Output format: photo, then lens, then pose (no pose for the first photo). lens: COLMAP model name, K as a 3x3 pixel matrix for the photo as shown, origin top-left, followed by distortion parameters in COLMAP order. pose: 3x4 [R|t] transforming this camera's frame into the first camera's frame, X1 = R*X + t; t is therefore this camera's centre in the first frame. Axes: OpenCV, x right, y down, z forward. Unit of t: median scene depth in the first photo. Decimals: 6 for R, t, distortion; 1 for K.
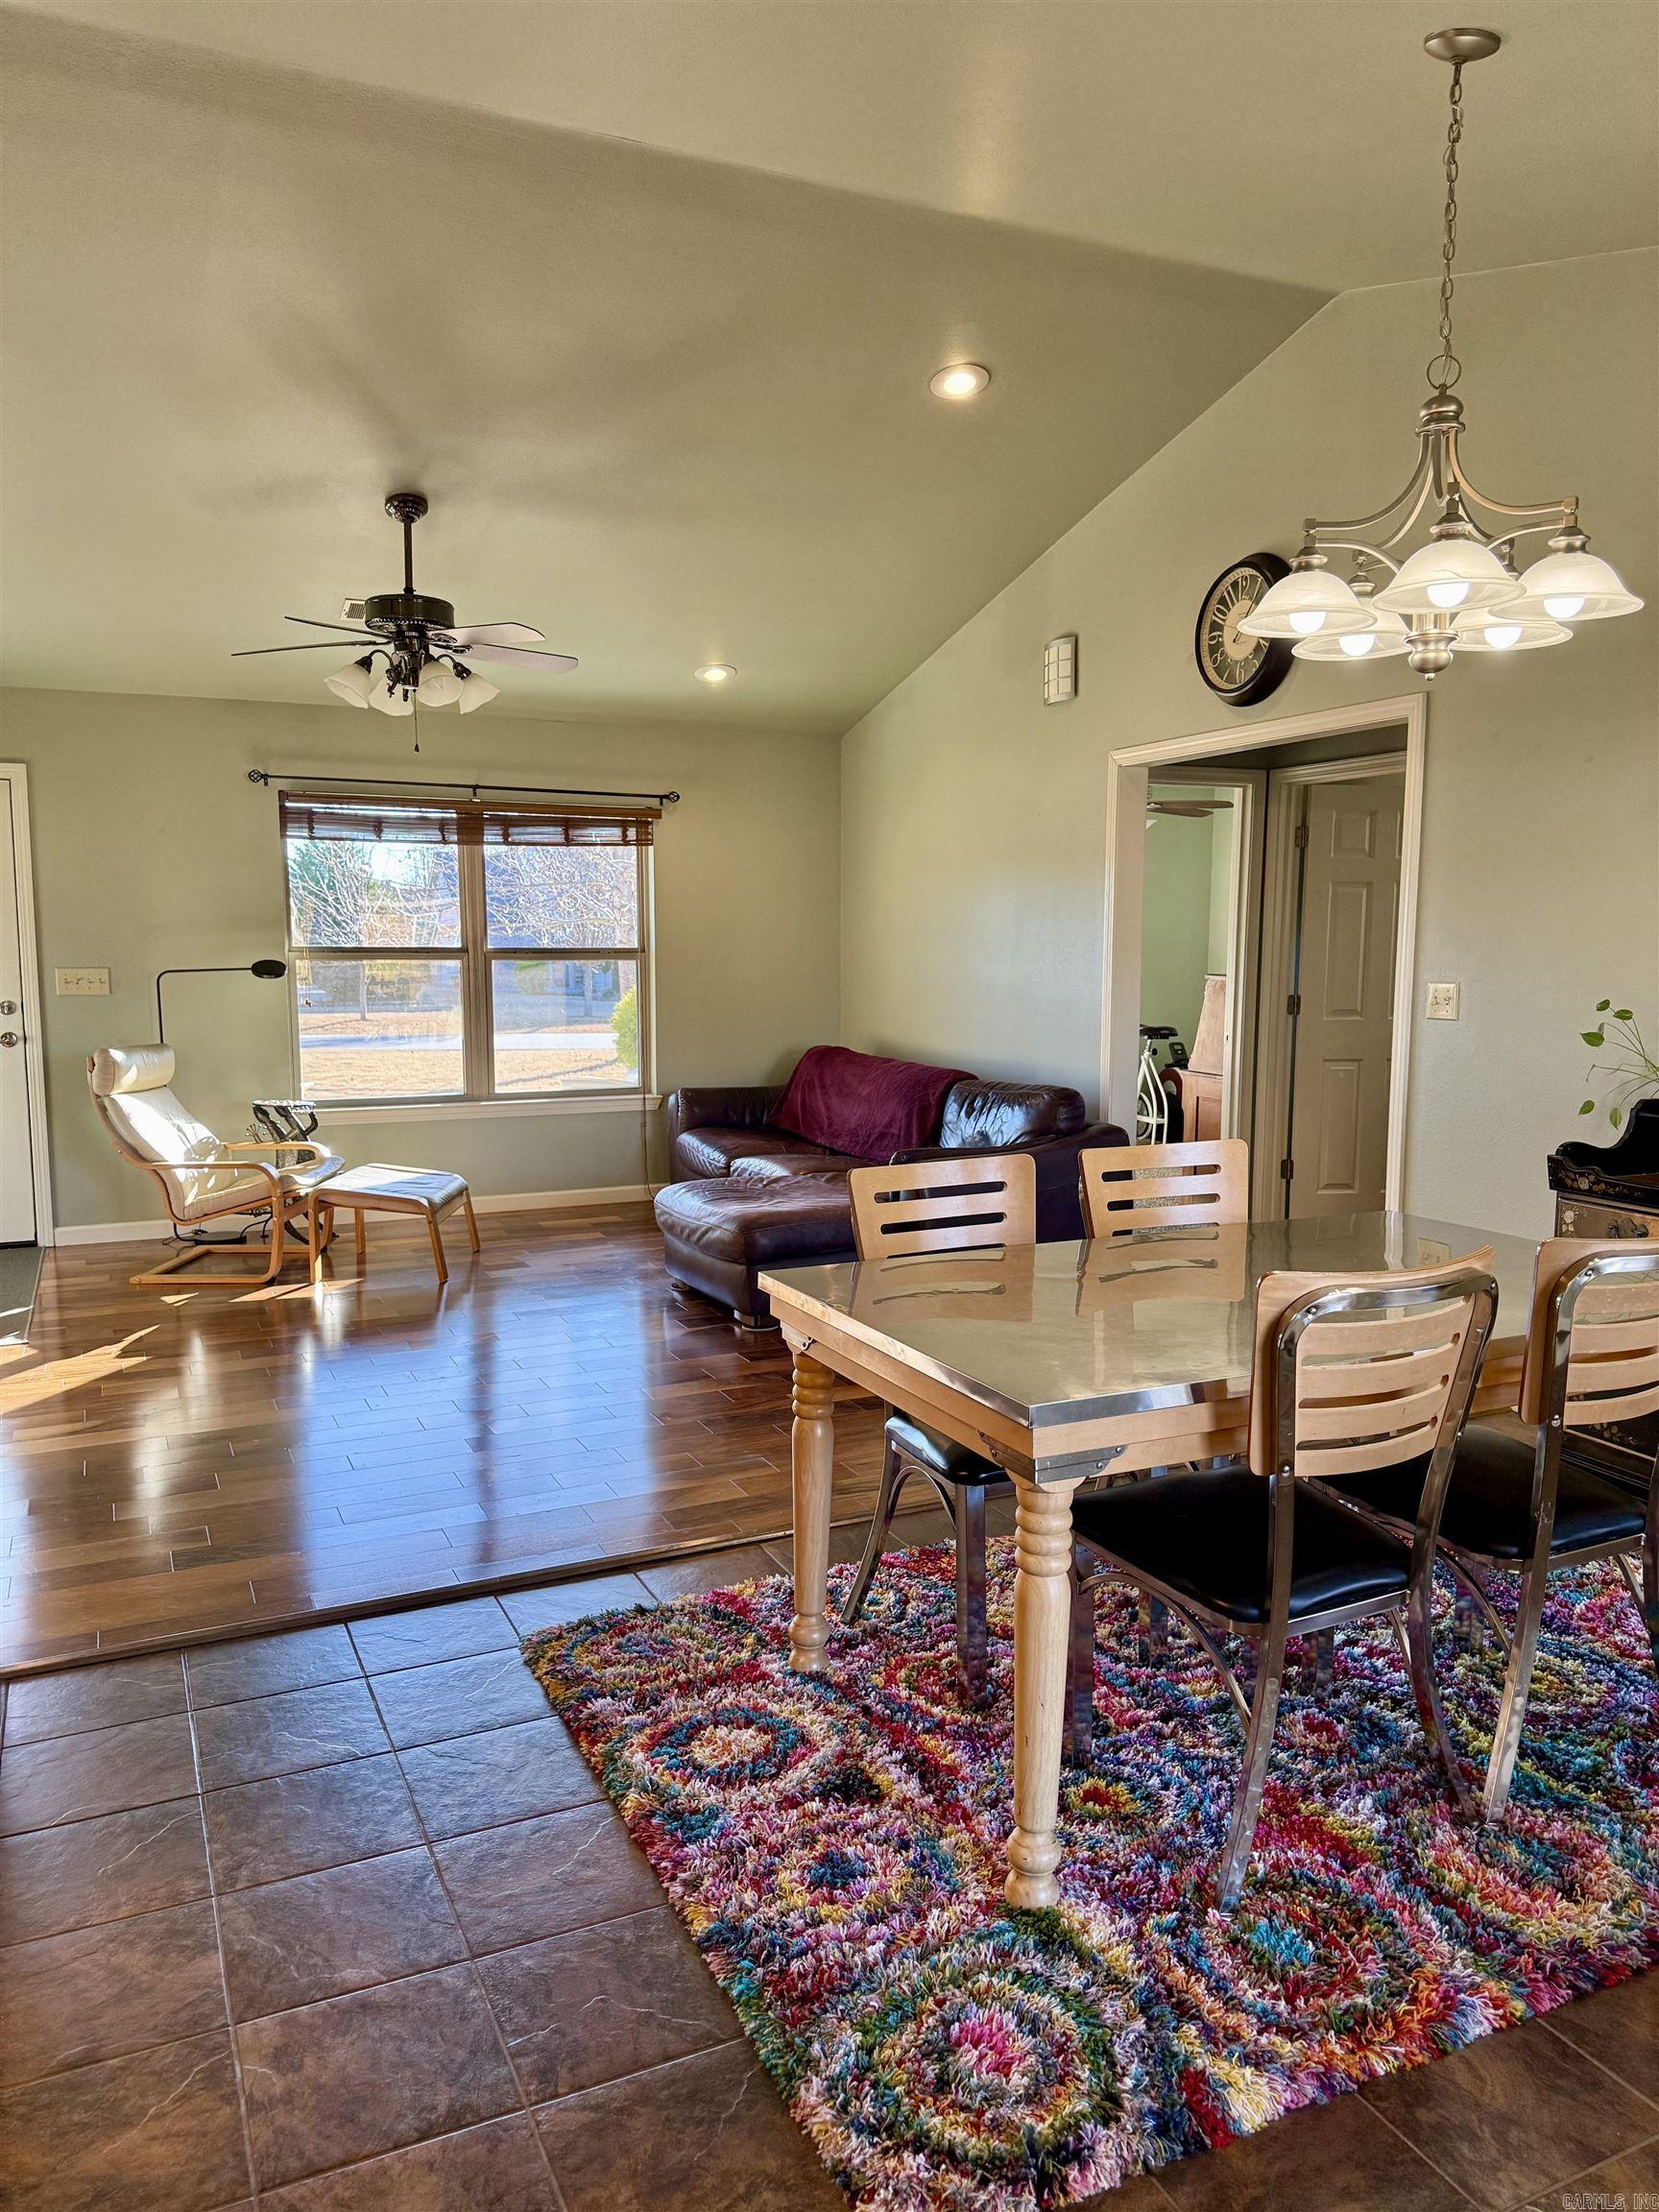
lens RADIAL K [[1521.4, 0, 829.5], [0, 1521.4, 1106.0], [0, 0, 1]] dist [0.114680, -0.241323]
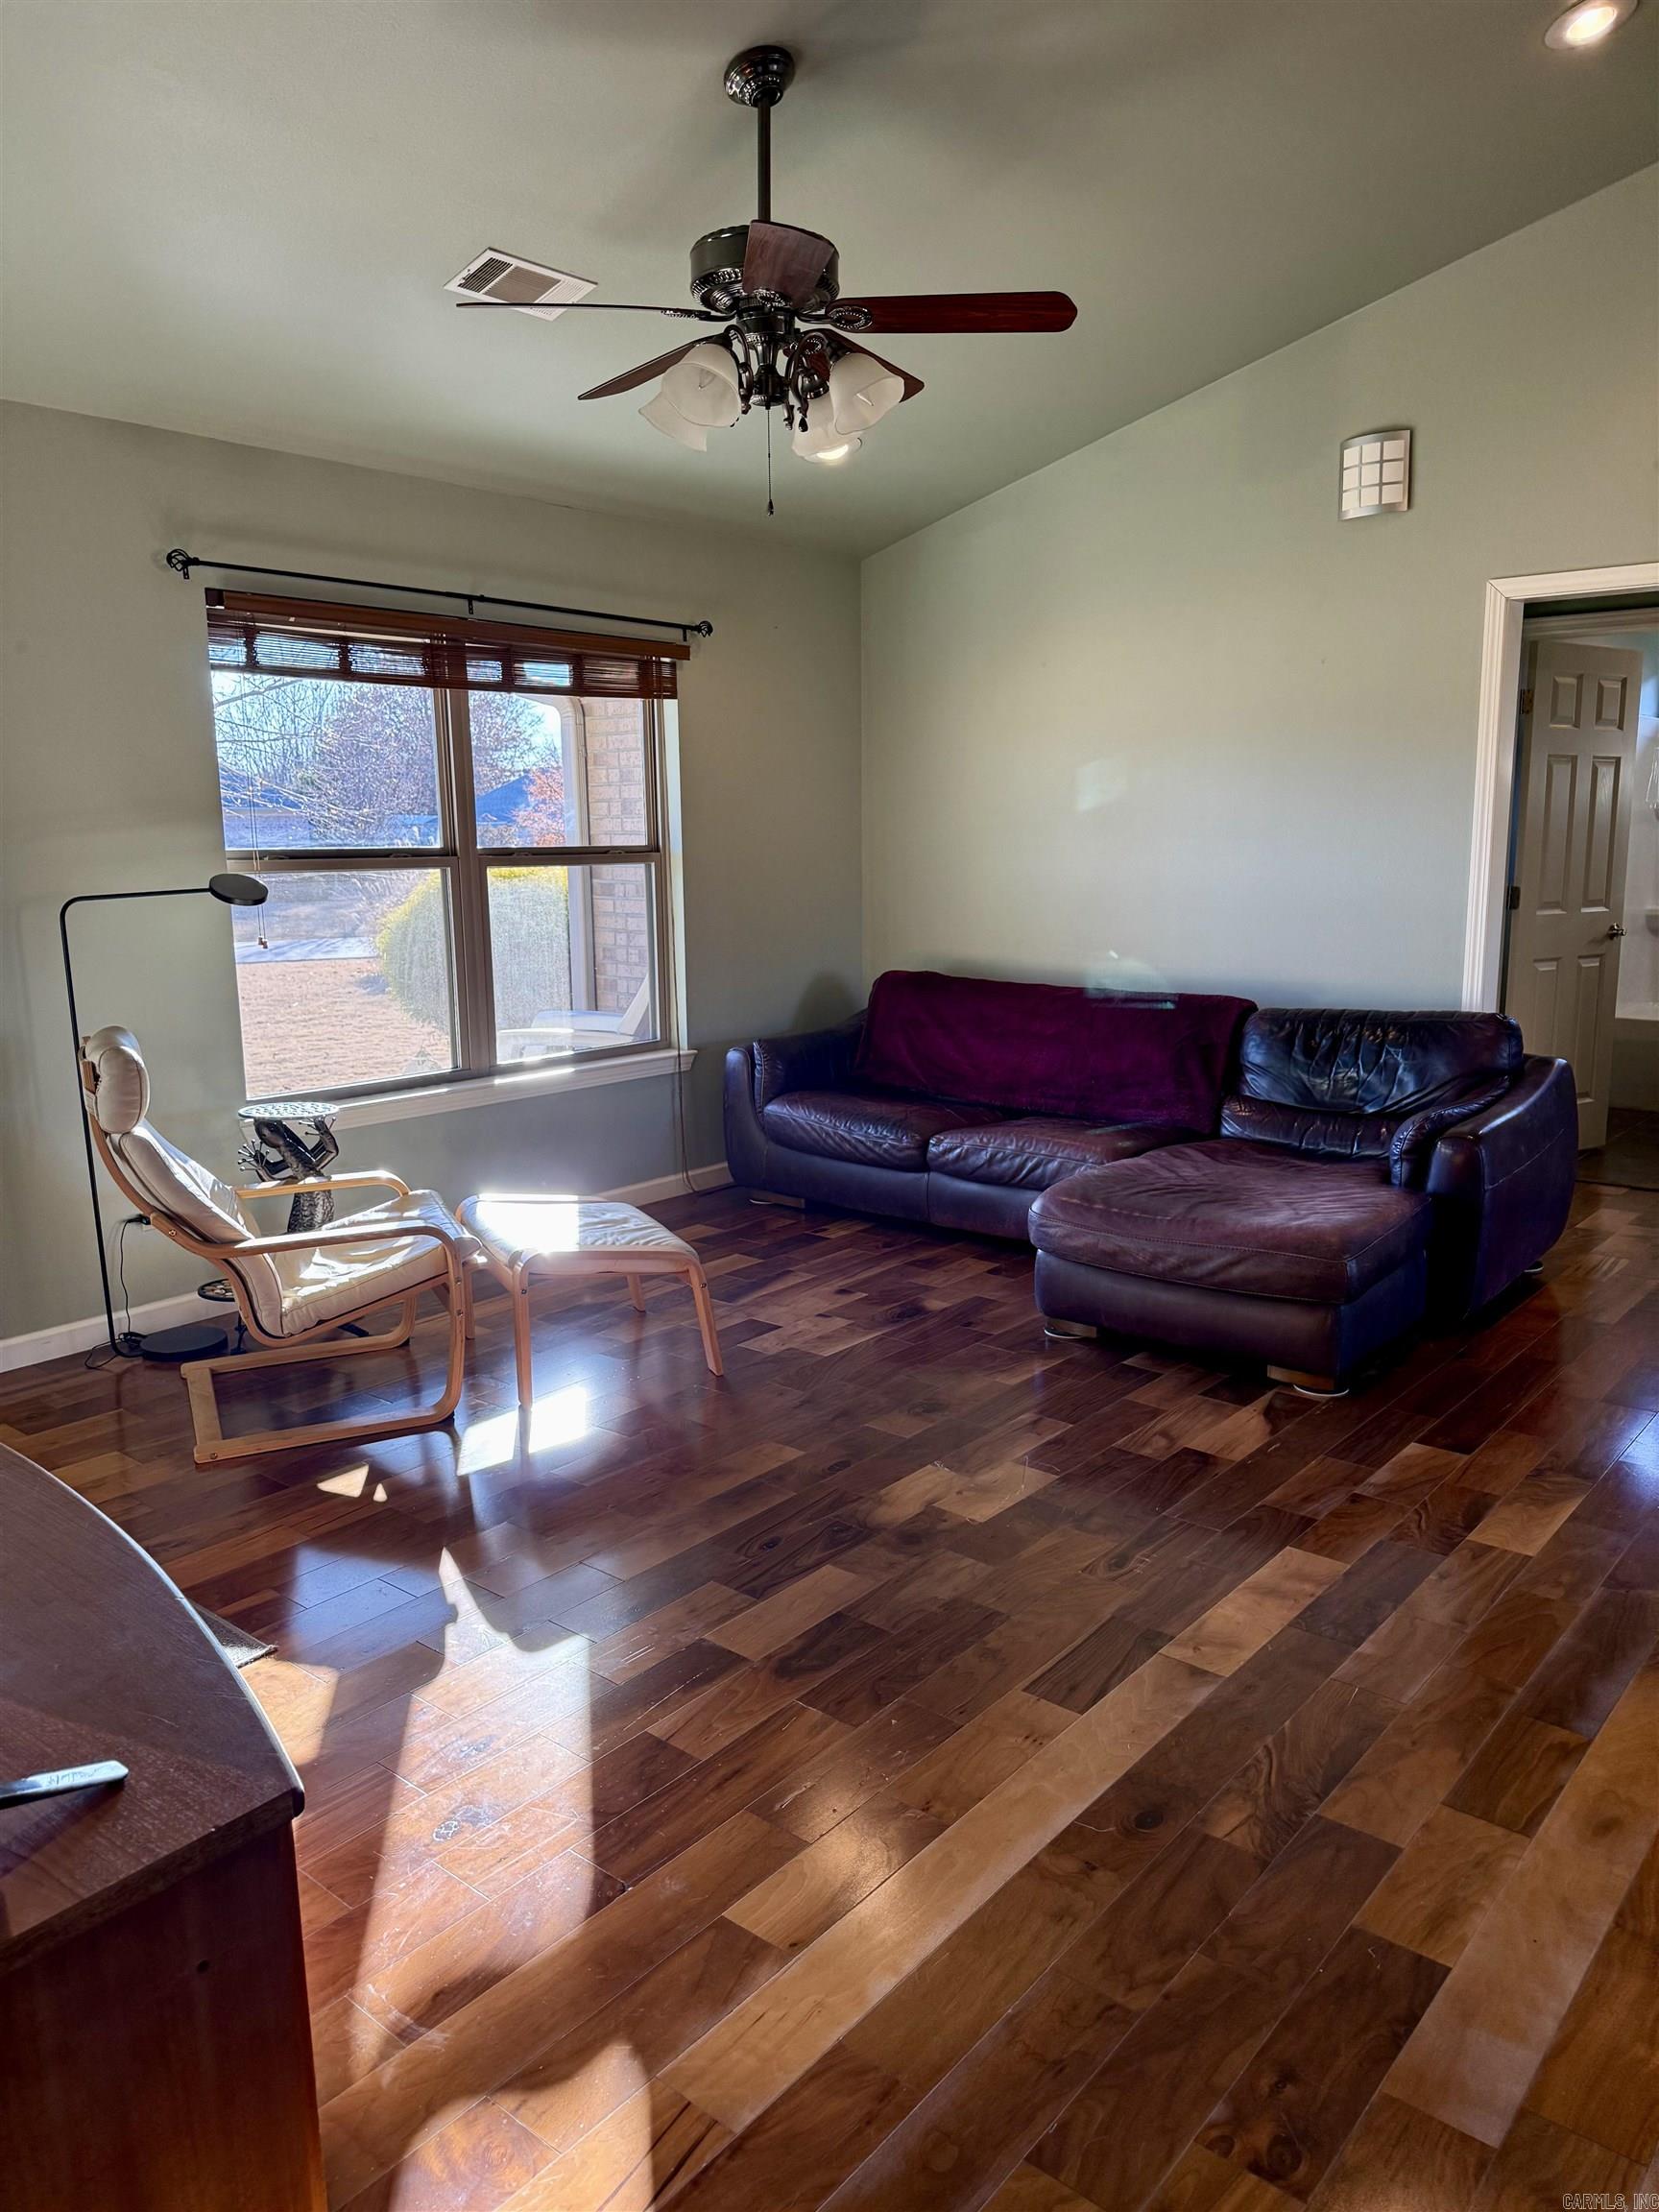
lens RADIAL K [[1521.4, 0, 829.5], [0, 1521.4, 1106.0], [0, 0, 1]] dist [0.114680, -0.241323]
pose [[0.911539, -0.082448, 0.402863, -0.366219], [0.055549, 0.995403, 0.078025, -0.035459], [-0.407444, -0.048744, 0.911928, 0.323108]]
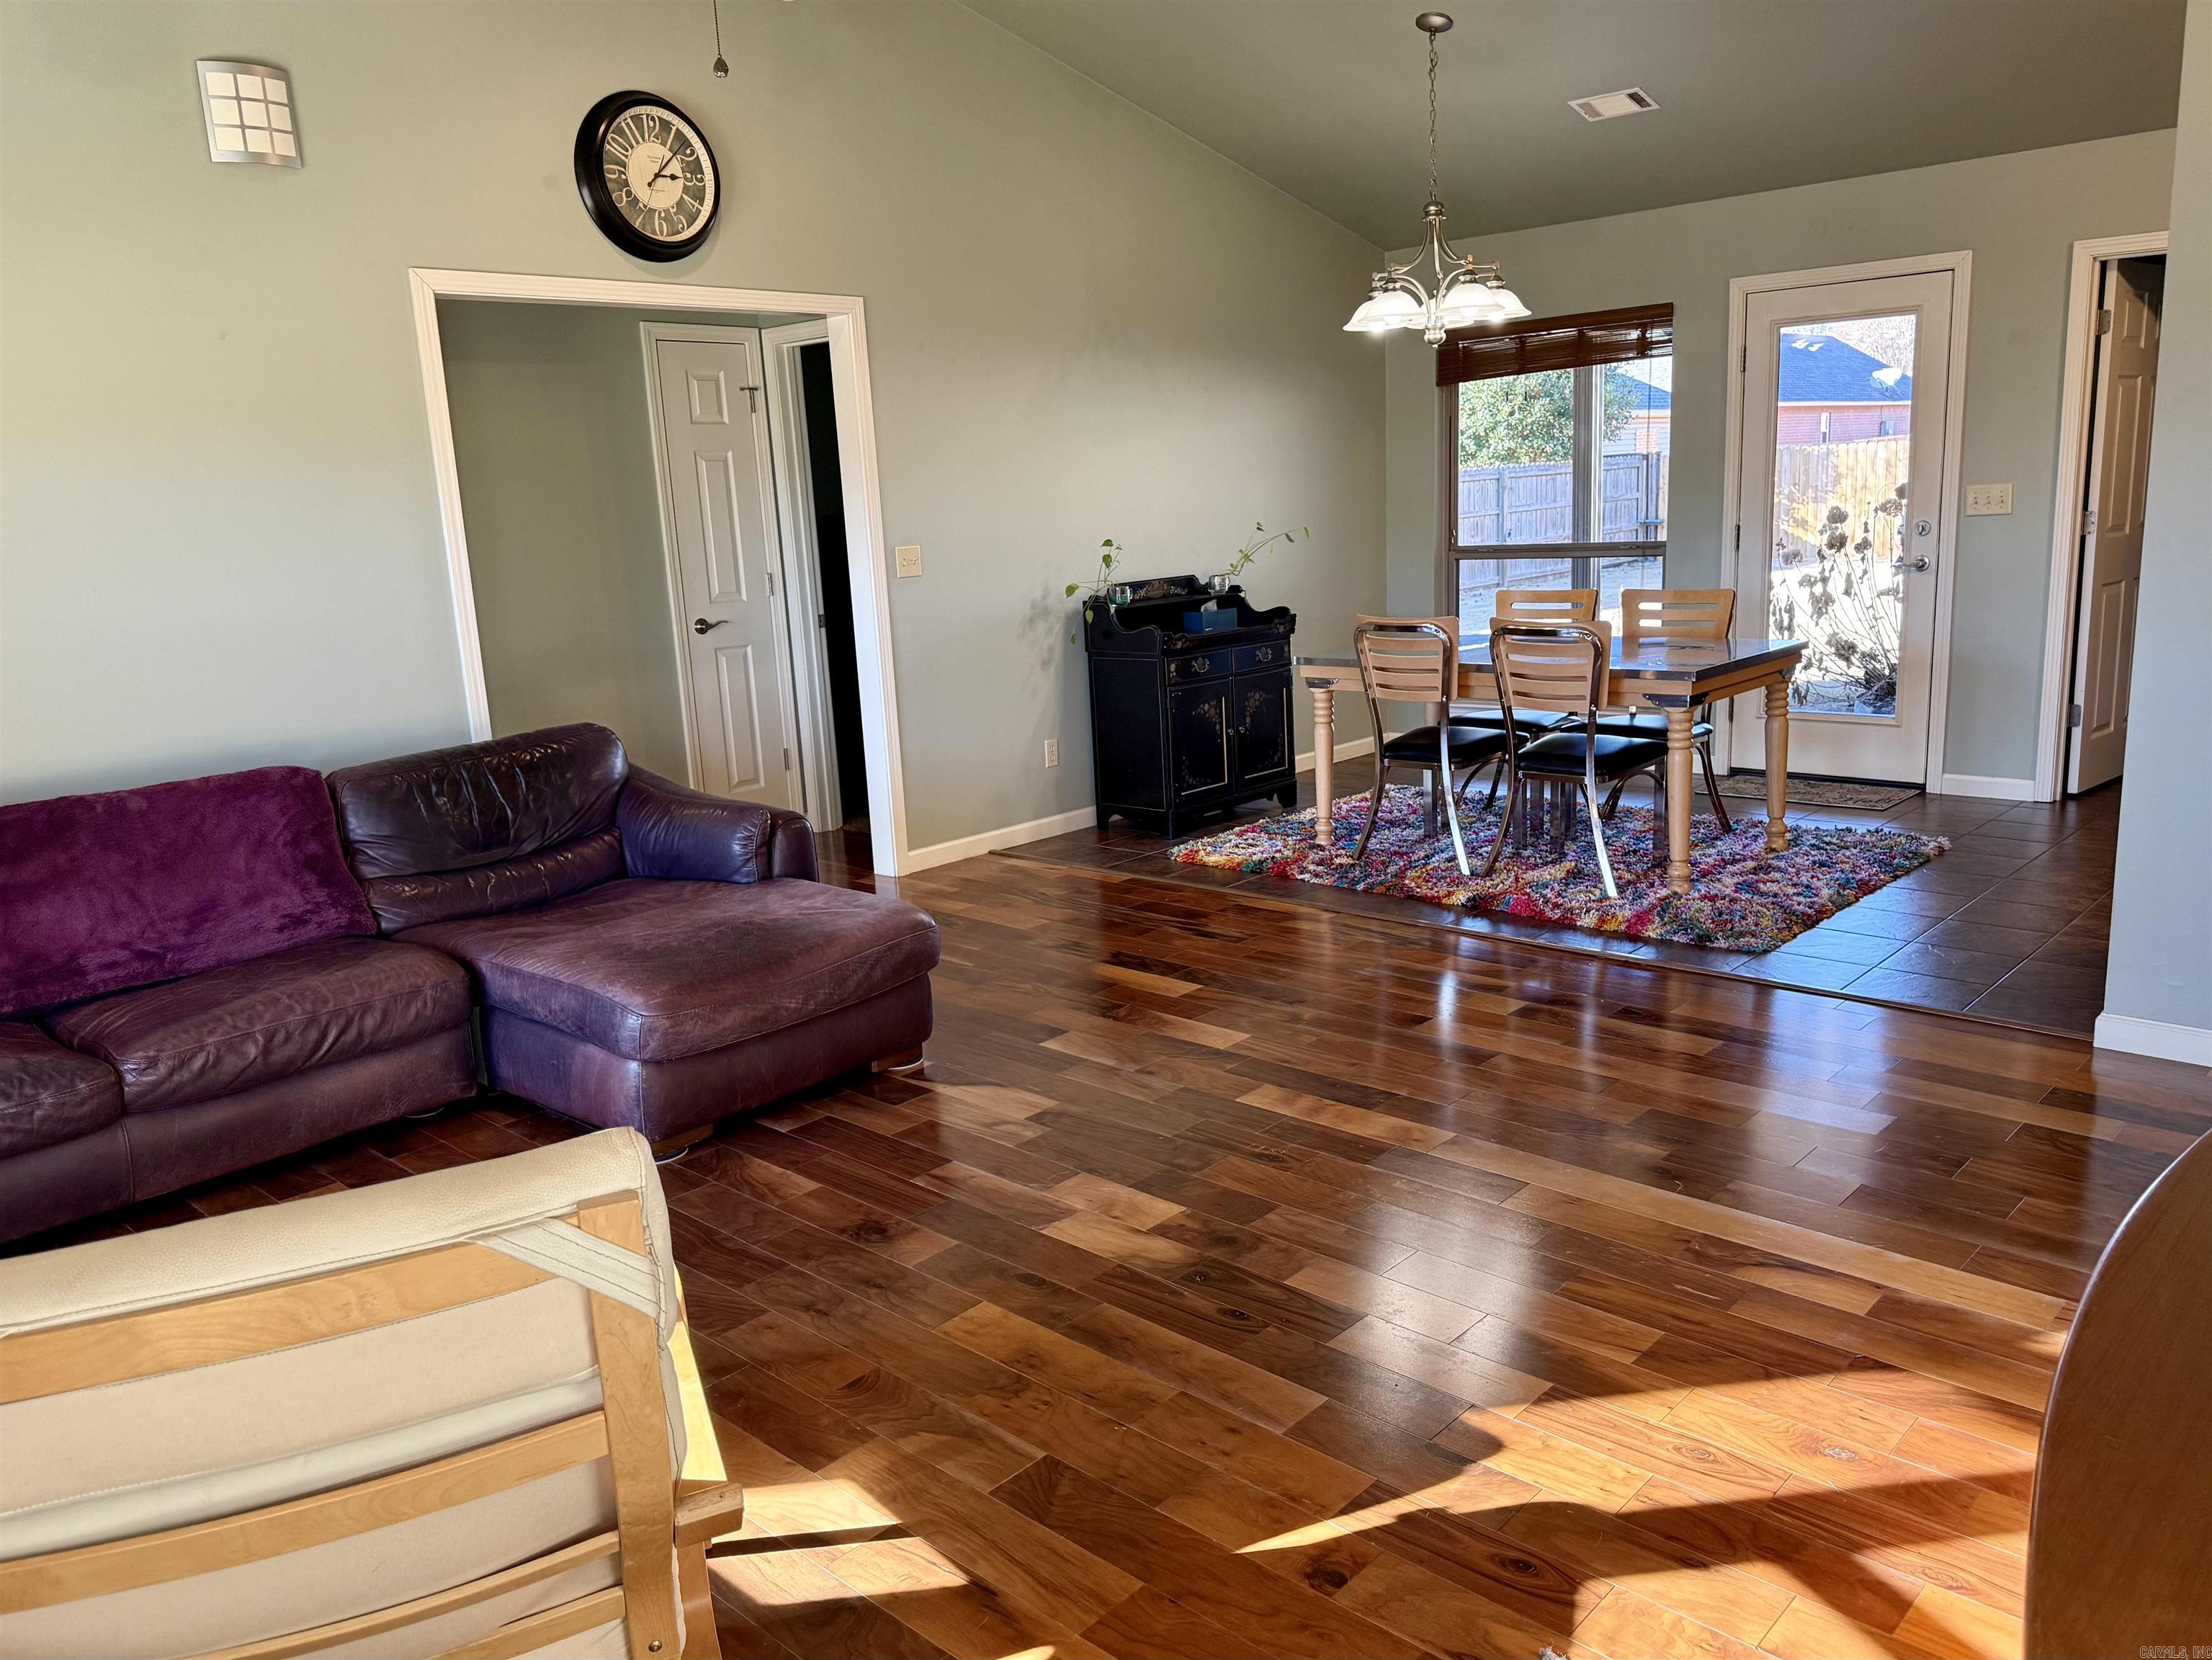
lens RADIAL K [[1622.5, 0, 1106.0], [0, 1622.5, 830.0], [0, 0, 1]] dist [0.003216, 0.001426]
pose [[-0.346204, -0.179429, 0.920841, -0.535841], [0.153157, 0.957562, 0.244166, -0.092109], [-0.925573, 0.225564, -0.304031, 0.785280]]
